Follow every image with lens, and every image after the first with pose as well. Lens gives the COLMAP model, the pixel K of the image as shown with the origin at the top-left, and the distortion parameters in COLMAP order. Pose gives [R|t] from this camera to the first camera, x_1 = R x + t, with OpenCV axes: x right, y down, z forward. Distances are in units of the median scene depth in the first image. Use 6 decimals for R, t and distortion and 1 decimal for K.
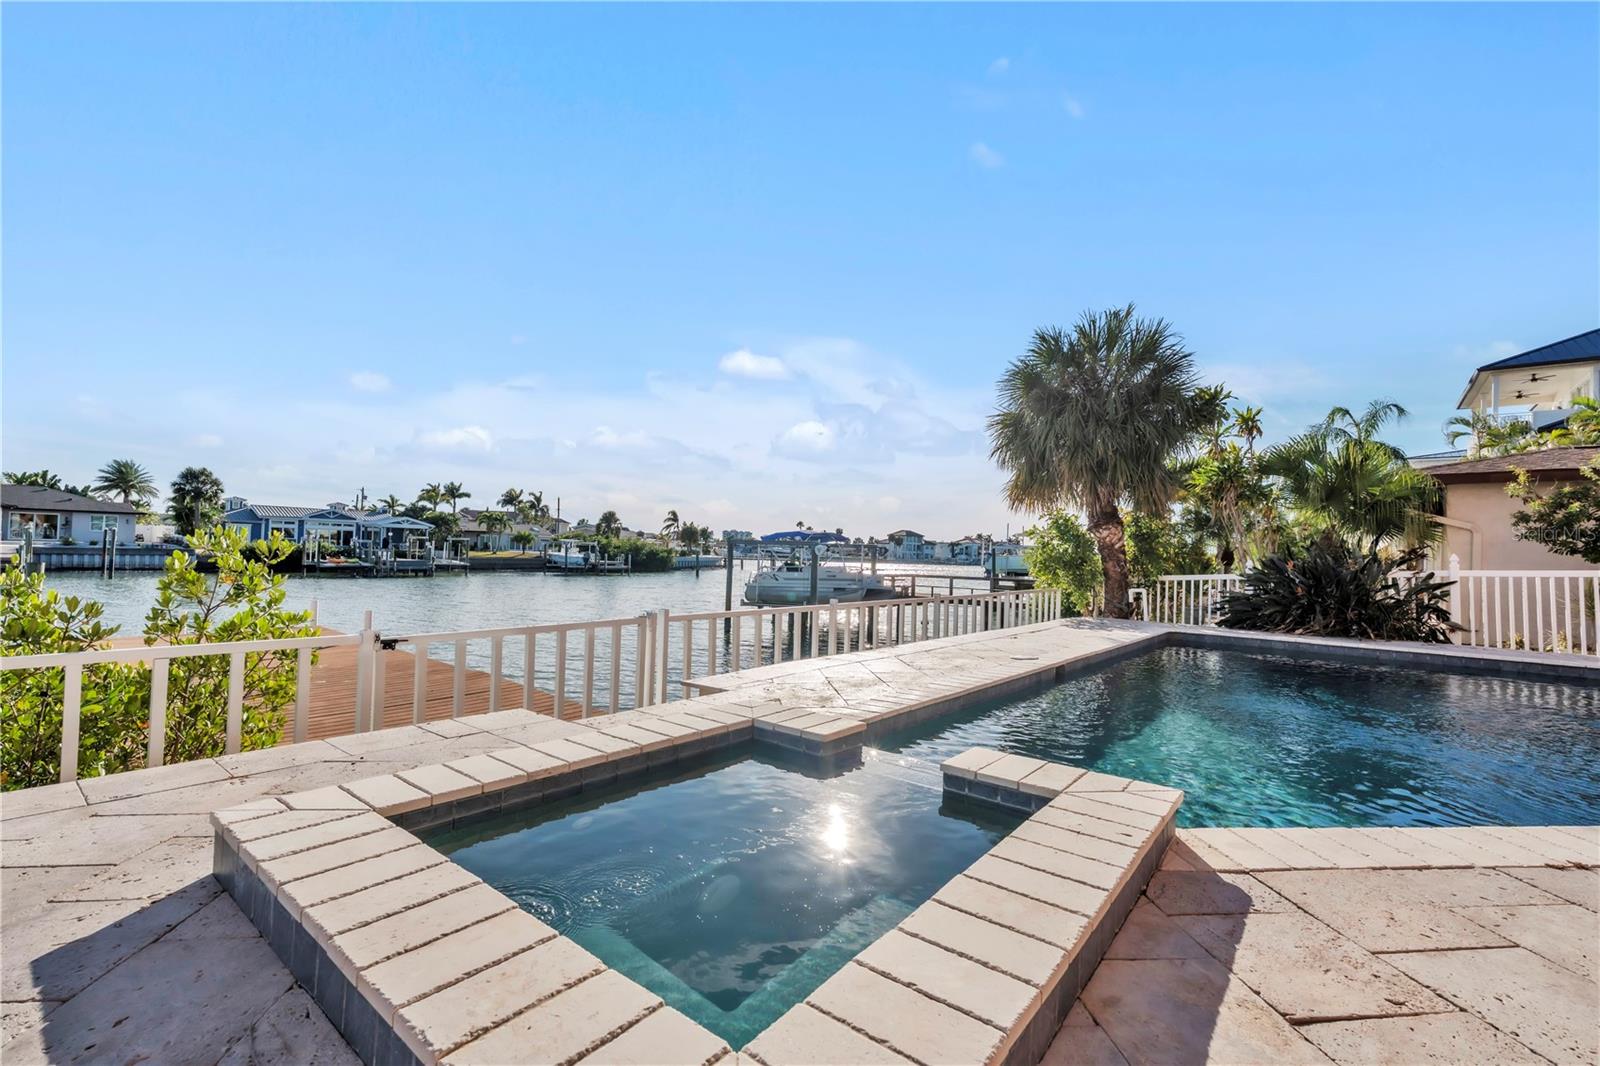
lens RADIAL K [[696.4, 0, 799.1], [0, 696.4, 537.4], [0, 0, 1]] dist [-0.001782, -0.000445]
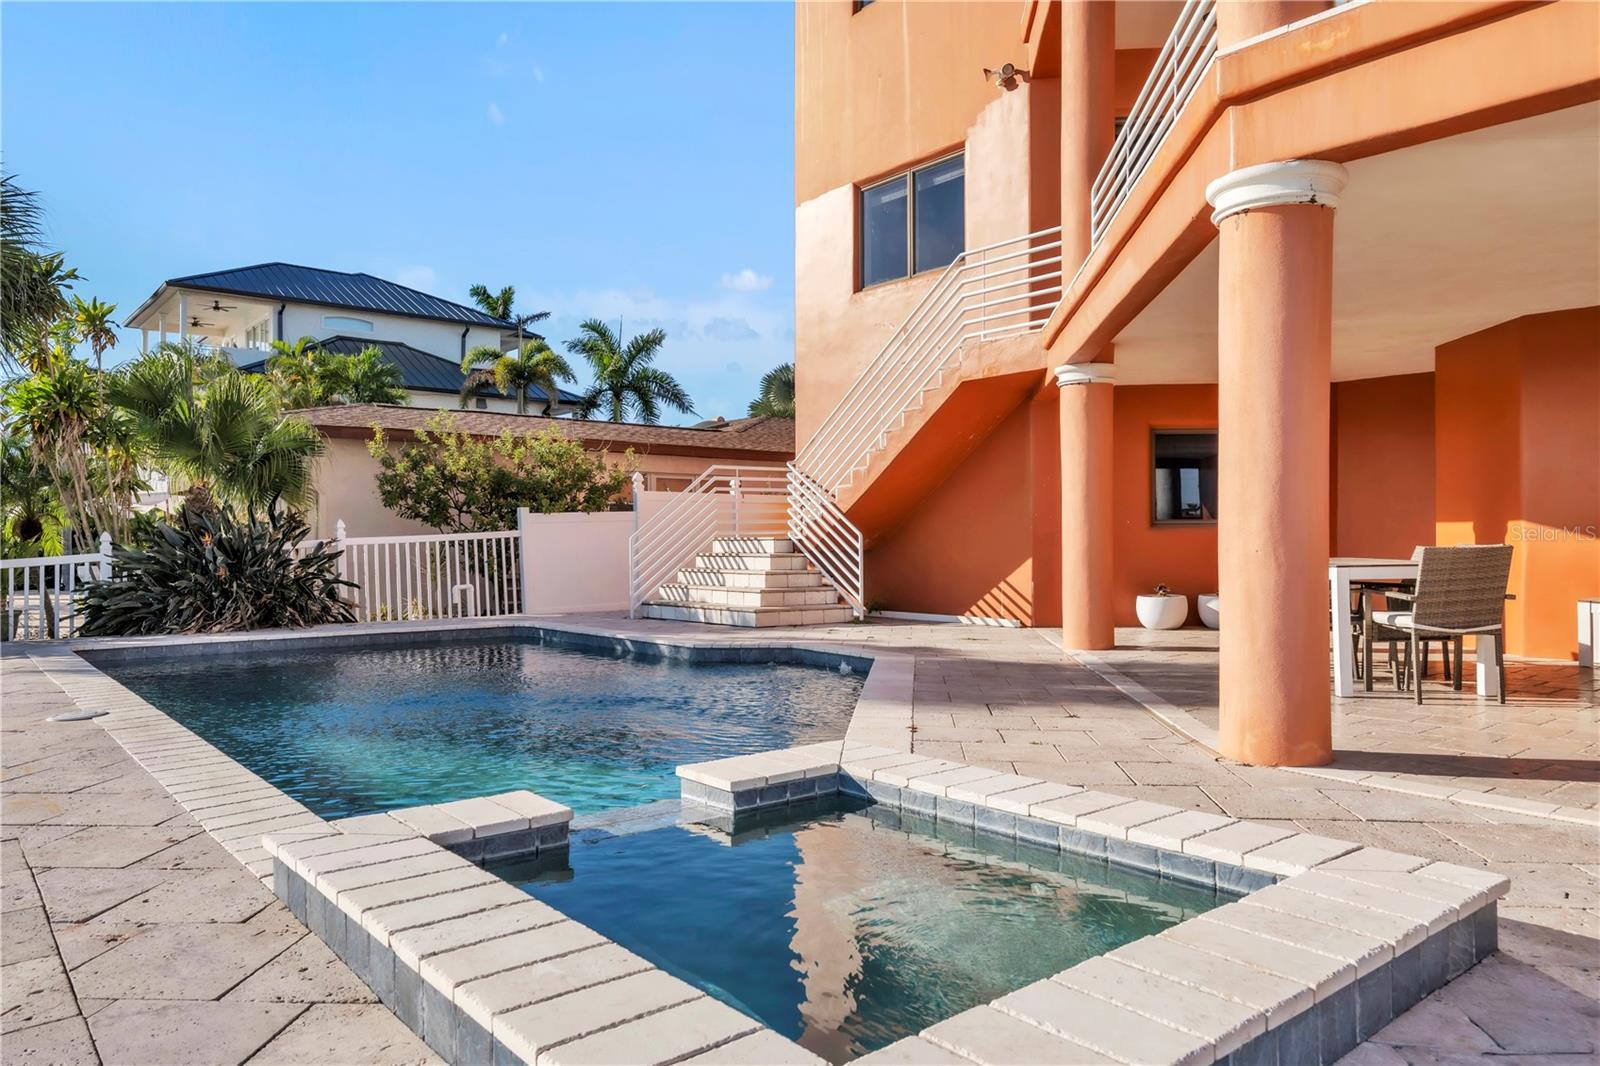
lens RADIAL K [[1084.3, 0, 798.8], [0, 1084.3, 541.9], [0, 0, 1]] dist [-0.001999, 0.000830]
pose [[0.197588, -0.032944, 0.979731, -0.045953], [-0.011039, 0.999297, 0.035828, -0.000526], [-0.980223, -0.017894, 0.197086, 0.029305]]
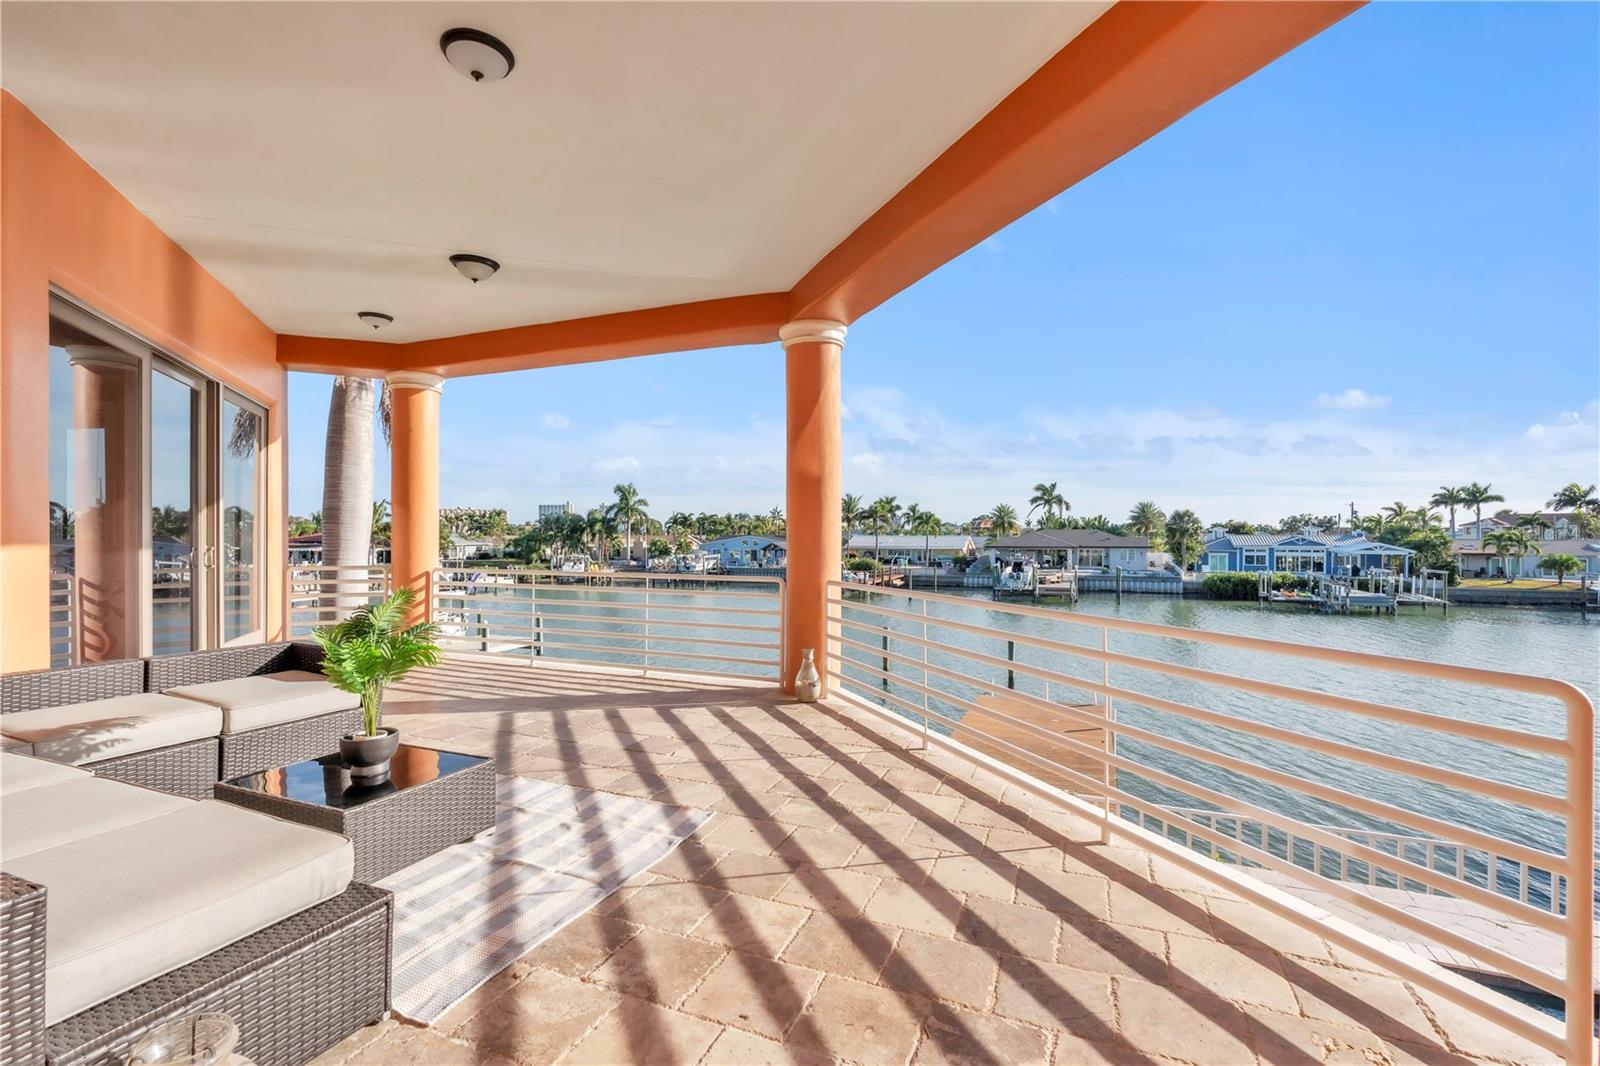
lens RADIAL K [[706.2, 0, 800.0], [0, 706.2, 533.0], [0, 0, 1]] dist [-0.001171, -0.000284]
pose [[0.296555, -0.029225, -0.954568, 0.137197], [0.026073, 0.999407, -0.022497, -0.053981], [0.954660, -0.018217, 0.297141, -0.020011]]
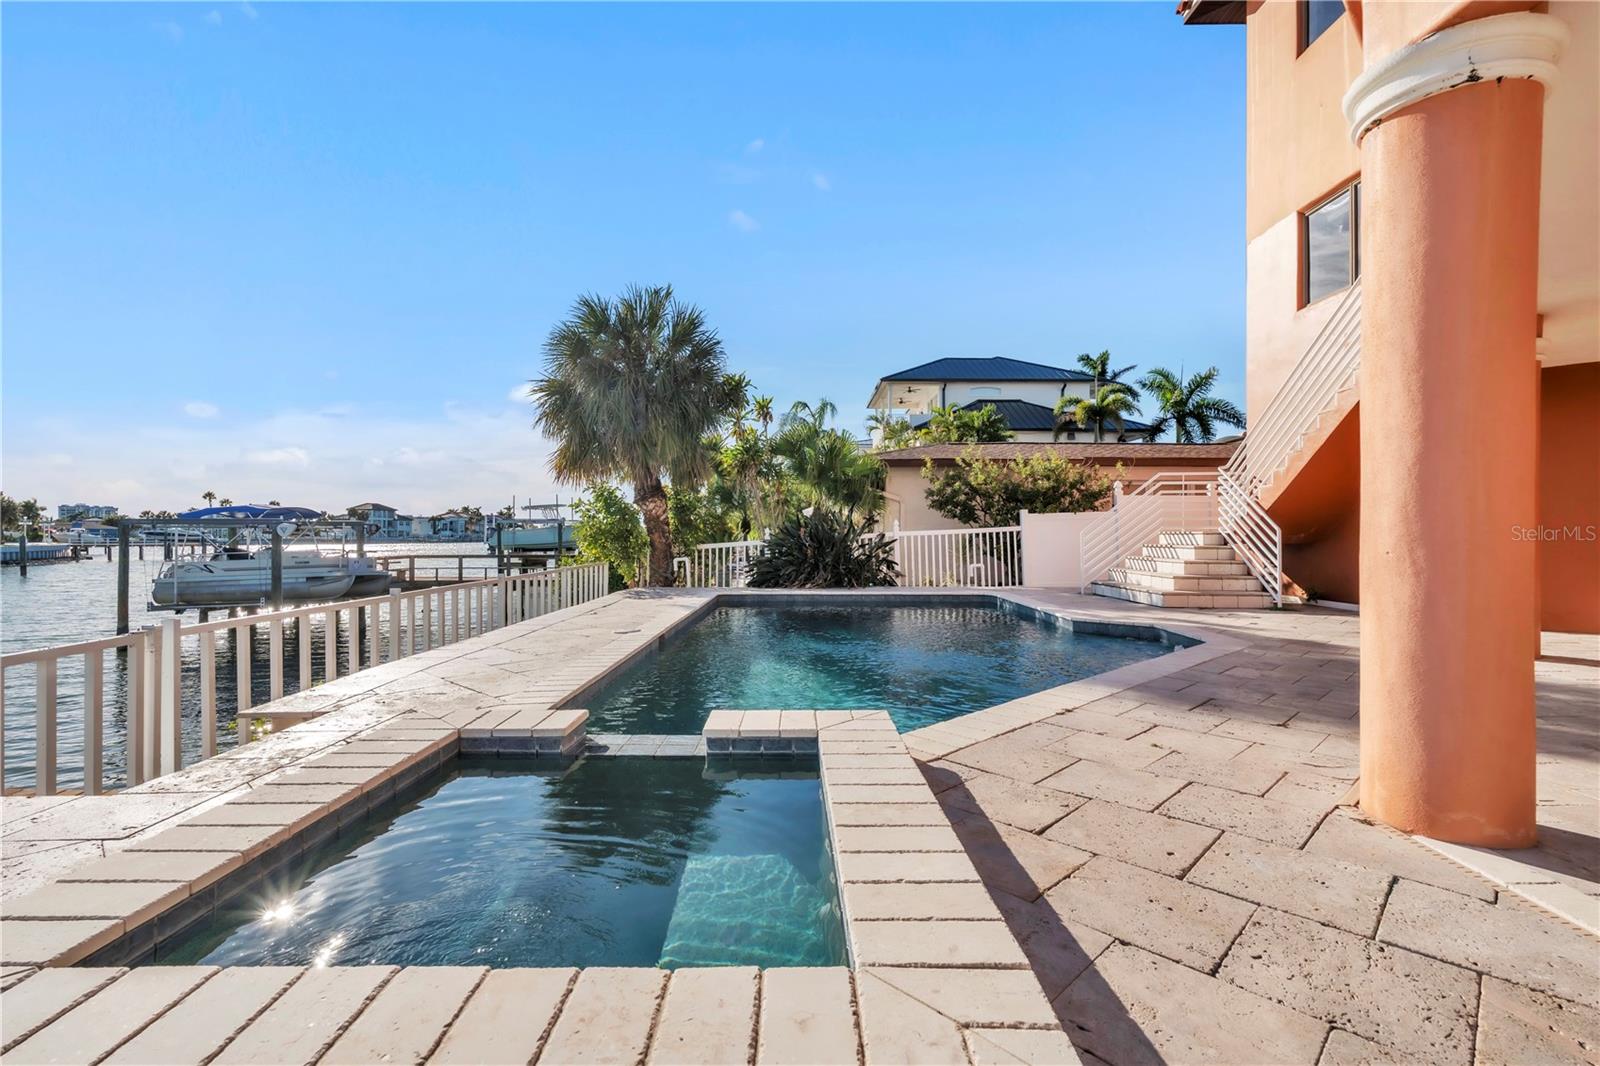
lens RADIAL K [[735.3, 0, 800.0], [0, 735.3, 533.0], [0, 0, 1]] dist [-0.003801, 0.000704]
pose [[0.776368, -0.030211, 0.629555, -0.016260], [0.010407, 0.999329, 0.035123, -0.000350], [-0.630194, -0.020717, 0.776161, 0.002493]]
